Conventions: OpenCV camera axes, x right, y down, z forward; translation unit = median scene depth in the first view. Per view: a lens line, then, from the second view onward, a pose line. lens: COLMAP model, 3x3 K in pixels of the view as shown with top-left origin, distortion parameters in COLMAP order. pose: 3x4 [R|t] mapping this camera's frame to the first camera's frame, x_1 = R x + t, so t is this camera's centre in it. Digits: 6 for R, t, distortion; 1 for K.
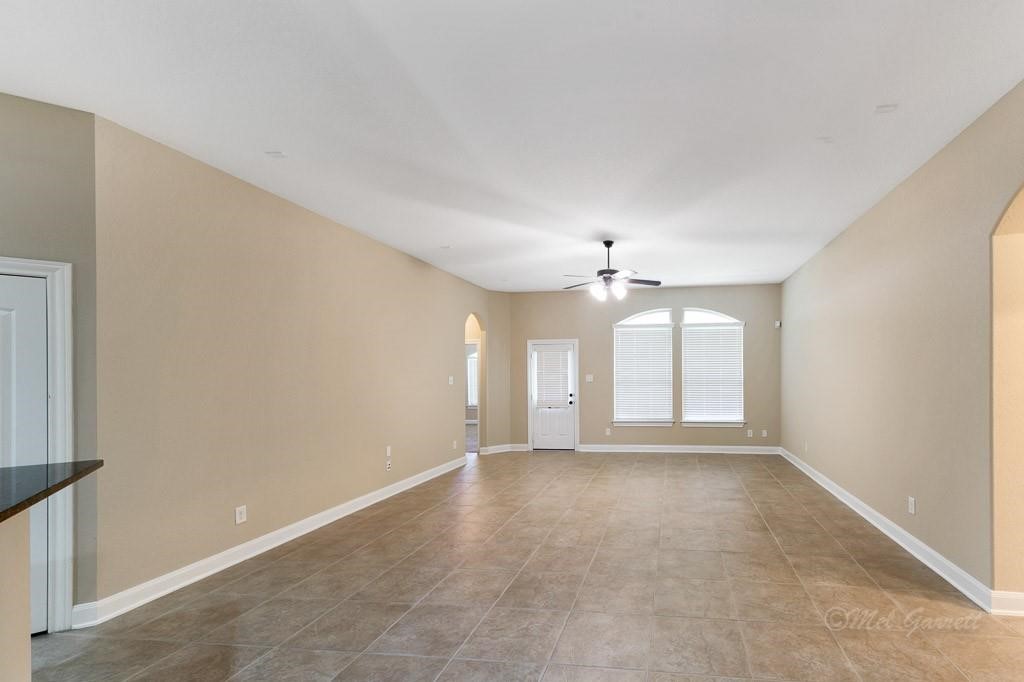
lens RADIAL K [[448.6, 0, 621.5], [0, 448.6, 378.0], [0, 0, 1]] dist [0.000168, -0.000116]
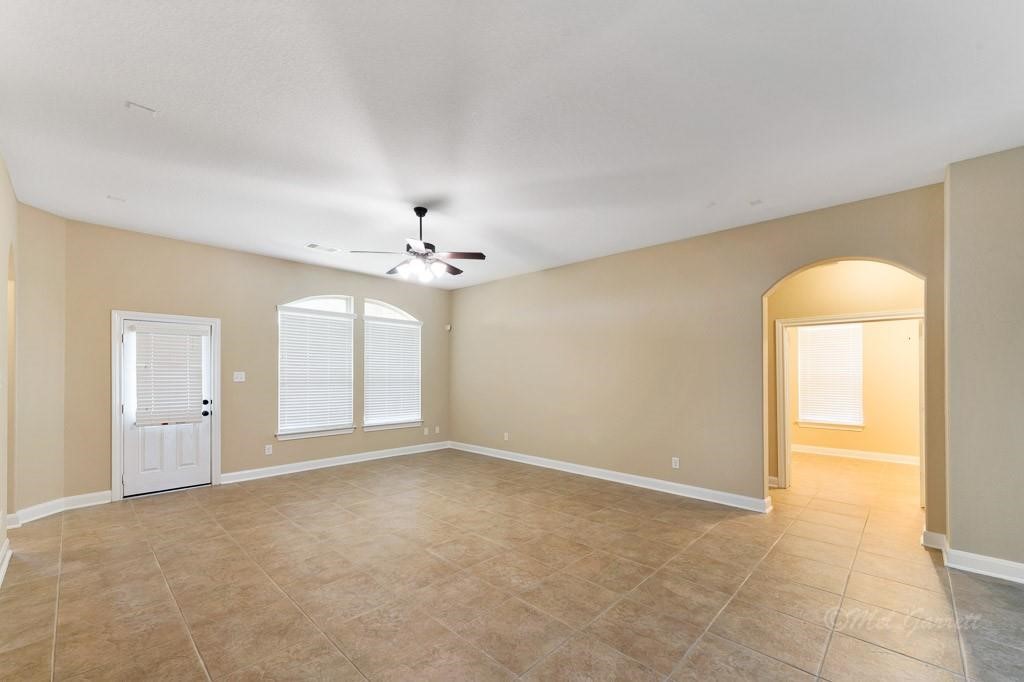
lens RADIAL K [[413.4, 0, 511.6], [0, 413.4, 374.4], [0, 0, 1]] dist [0.001875, 0.000010]
pose [[0.592751, 0.009543, 0.805329, -0.350486], [-0.002547, 0.999947, -0.009974, 0.002358], [-0.805382, 0.003861, 0.592744, 0.279725]]
